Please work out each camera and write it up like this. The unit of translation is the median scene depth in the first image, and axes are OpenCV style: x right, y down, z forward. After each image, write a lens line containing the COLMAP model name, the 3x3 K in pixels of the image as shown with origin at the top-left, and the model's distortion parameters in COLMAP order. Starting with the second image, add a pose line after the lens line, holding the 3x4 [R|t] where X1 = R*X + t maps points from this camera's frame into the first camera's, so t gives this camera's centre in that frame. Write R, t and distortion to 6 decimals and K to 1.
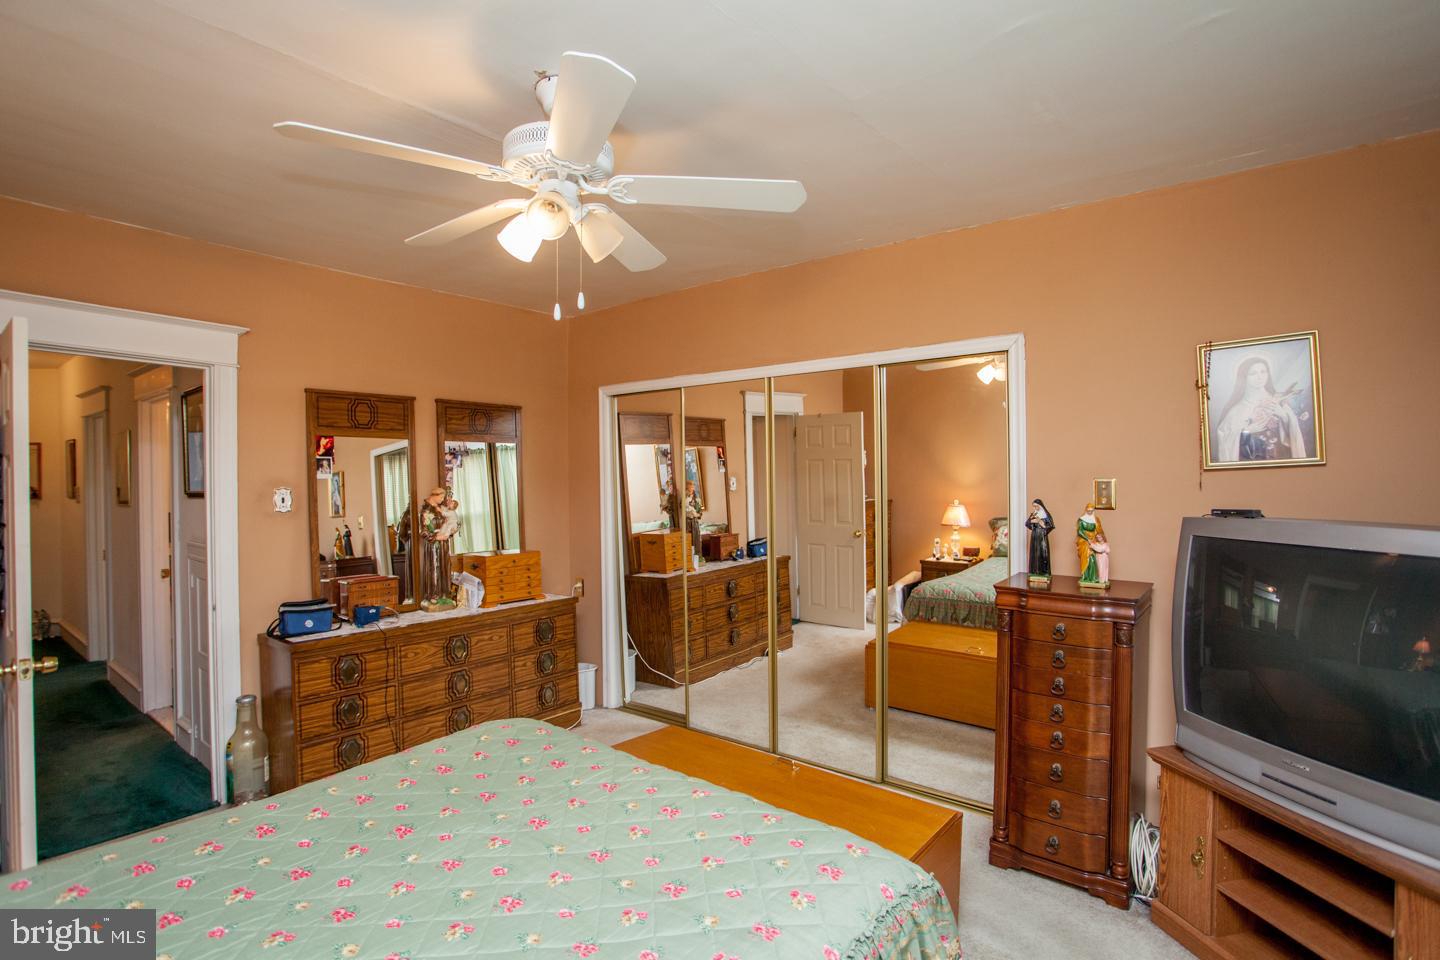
lens RADIAL K [[699.7, 0, 720.0], [0, 699.7, 480.0], [0, 0, 1]] dist [-0.076266, 0.038286]
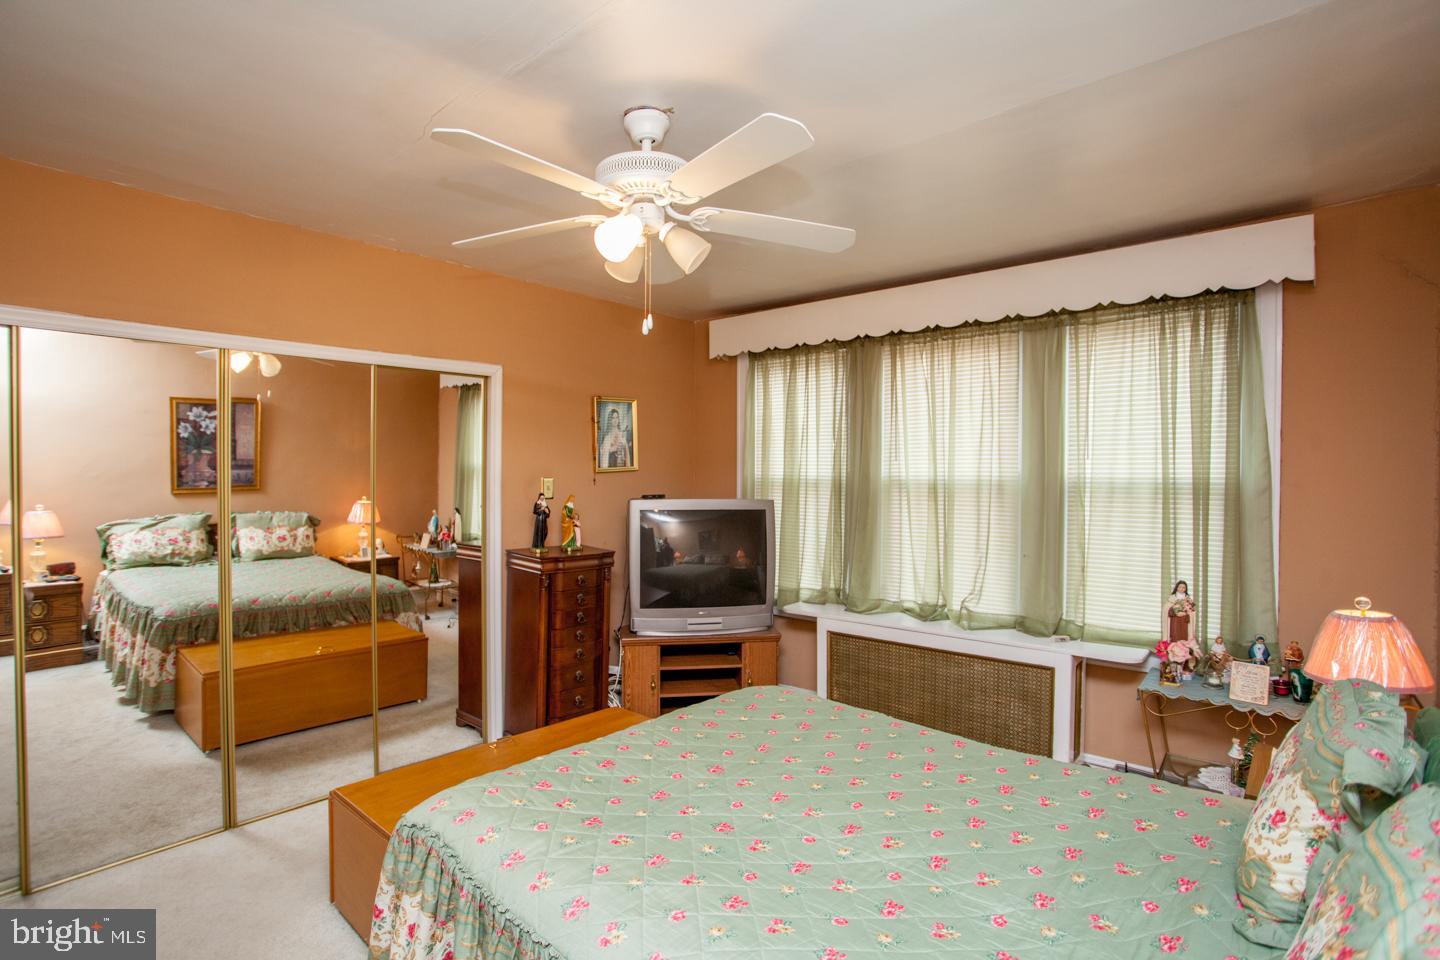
lens RADIAL K [[699.7, 0, 720.0], [0, 699.7, 480.0], [0, 0, 1]] dist [-0.076266, 0.038286]
pose [[0.074505, -0.008535, 0.997184, -0.956497], [0.004337, 0.999957, 0.008235, -0.010500], [-0.997211, 0.003711, 0.074539, 0.558924]]
